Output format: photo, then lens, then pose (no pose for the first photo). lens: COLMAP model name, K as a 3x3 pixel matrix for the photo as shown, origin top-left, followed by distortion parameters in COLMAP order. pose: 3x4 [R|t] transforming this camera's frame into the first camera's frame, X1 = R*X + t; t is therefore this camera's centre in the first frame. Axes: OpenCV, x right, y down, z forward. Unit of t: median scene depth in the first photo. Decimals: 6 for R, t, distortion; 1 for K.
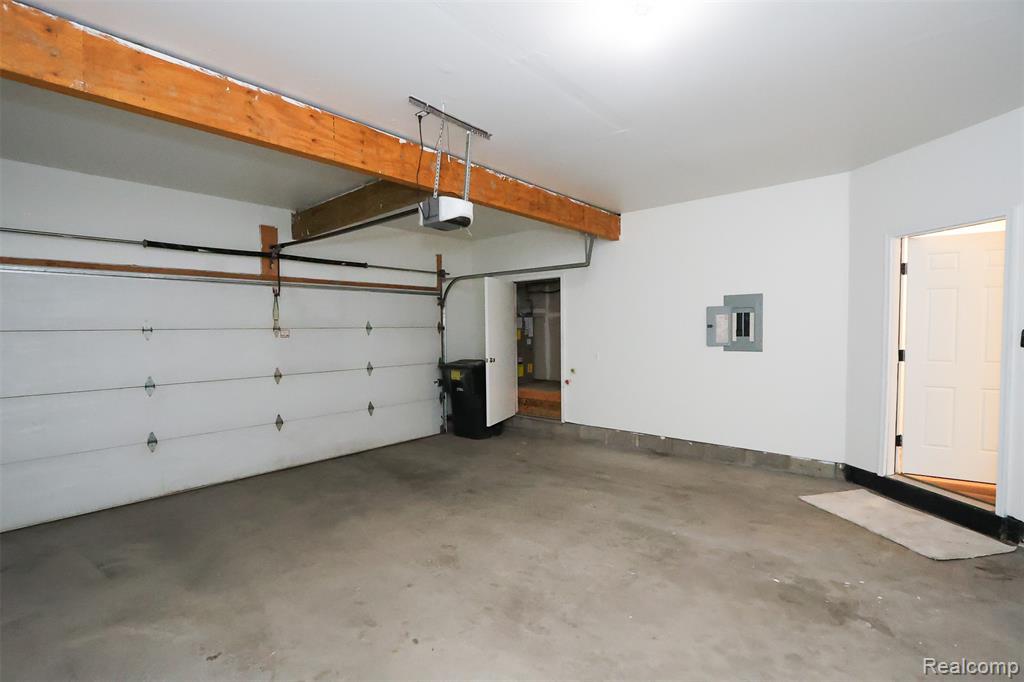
lens RADIAL K [[467.5, 0, 504.7], [0, 467.5, 347.3], [0, 0, 1]] dist [-0.012386, 0.001183]
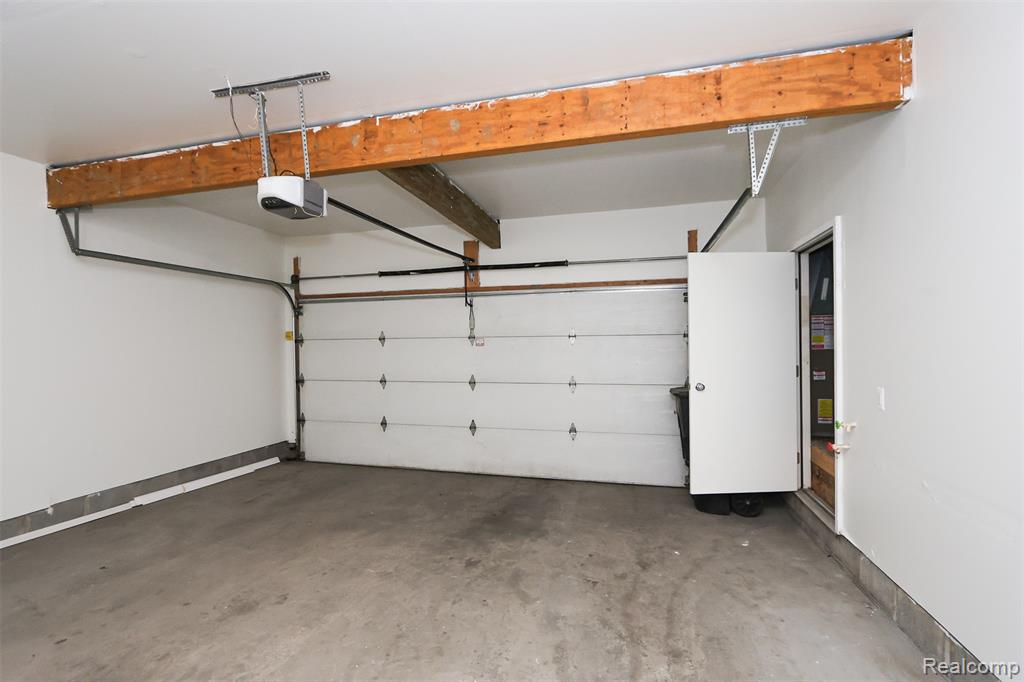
lens RADIAL K [[467.5, 0, 504.7], [0, 467.5, 347.3], [0, 0, 1]] dist [-0.012386, 0.001183]
pose [[0.444404, 0.013571, -0.895724, 0.571853], [-0.030227, 0.999543, 0.000147, -0.023891], [0.895316, 0.027010, 0.444611, 0.709052]]
